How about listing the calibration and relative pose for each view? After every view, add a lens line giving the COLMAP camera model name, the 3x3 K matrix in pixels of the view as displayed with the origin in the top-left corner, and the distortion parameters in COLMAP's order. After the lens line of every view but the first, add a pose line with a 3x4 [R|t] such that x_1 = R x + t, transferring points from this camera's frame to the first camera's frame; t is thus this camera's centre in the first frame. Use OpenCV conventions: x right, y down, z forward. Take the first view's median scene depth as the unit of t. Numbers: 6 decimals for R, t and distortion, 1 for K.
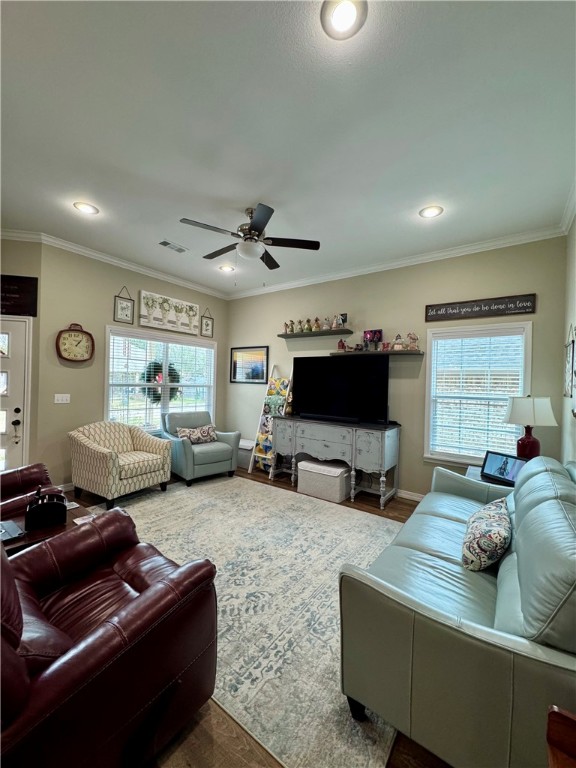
lens RADIAL K [[305.2, 0, 285.1], [0, 305.2, 383.8], [0, 0, 1]] dist [-0.002484, 0.000263]
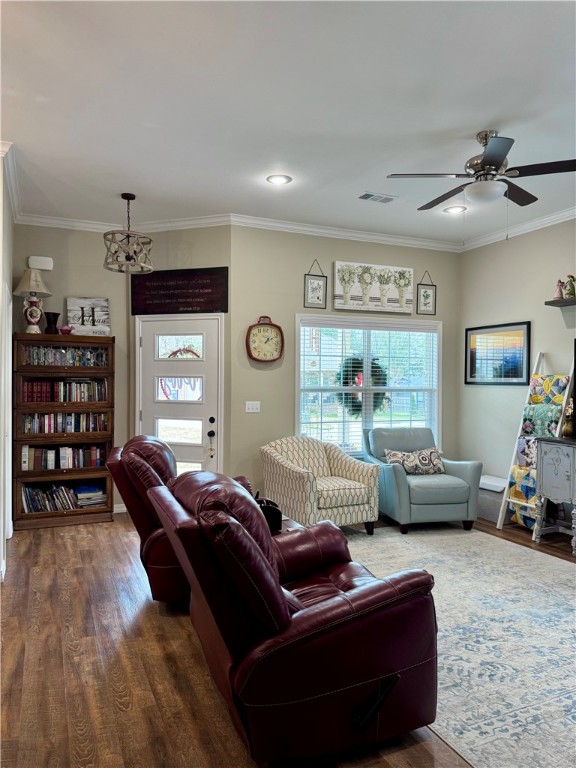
lens RADIAL K [[537.6, 0, 281.6], [0, 537.6, 386.8], [0, 0, 1]] dist [0.028571, -0.040615]
pose [[0.867026, -0.017090, -0.497970, 0.068151], [0.016028, 0.999851, -0.006408, 0.004071], [0.498005, -0.002426, 0.867171, -0.225072]]
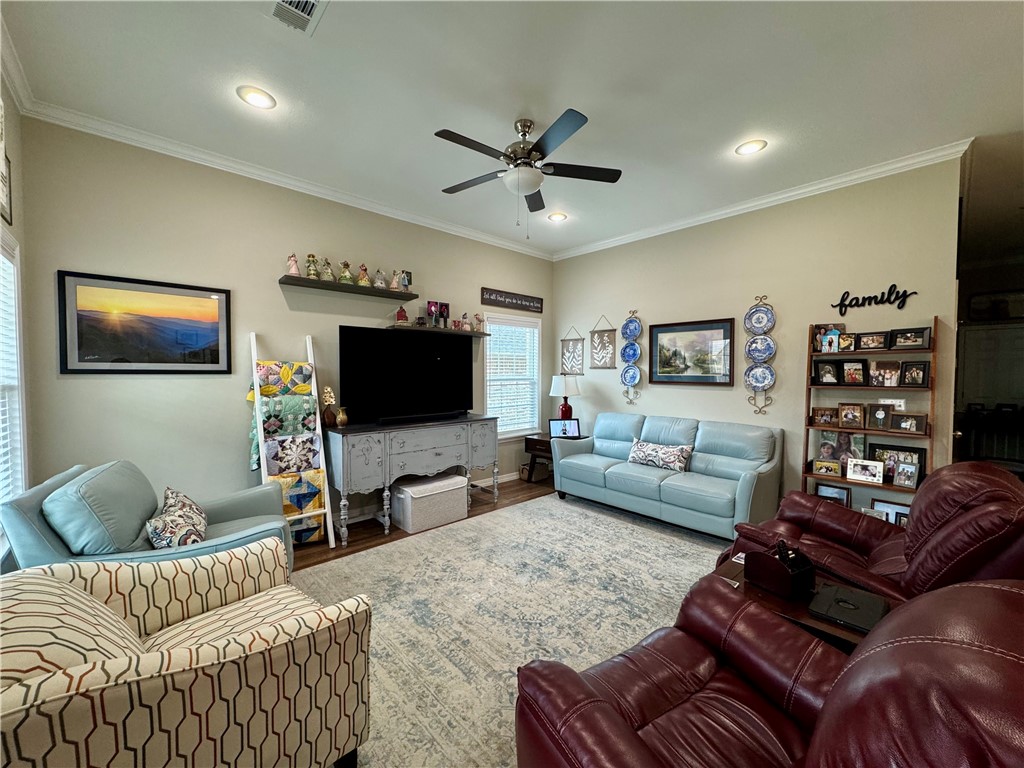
lens RADIAL K [[406.9, 0, 516.1], [0, 406.9, 383.1], [0, 0, 1]] dist [-0.002484, 0.000263]
pose [[0.188382, -0.058589, 0.980347, -0.825083], [0.005849, 0.998268, 0.058536, -0.026558], [-0.982078, -0.005293, 0.188398, 0.658819]]
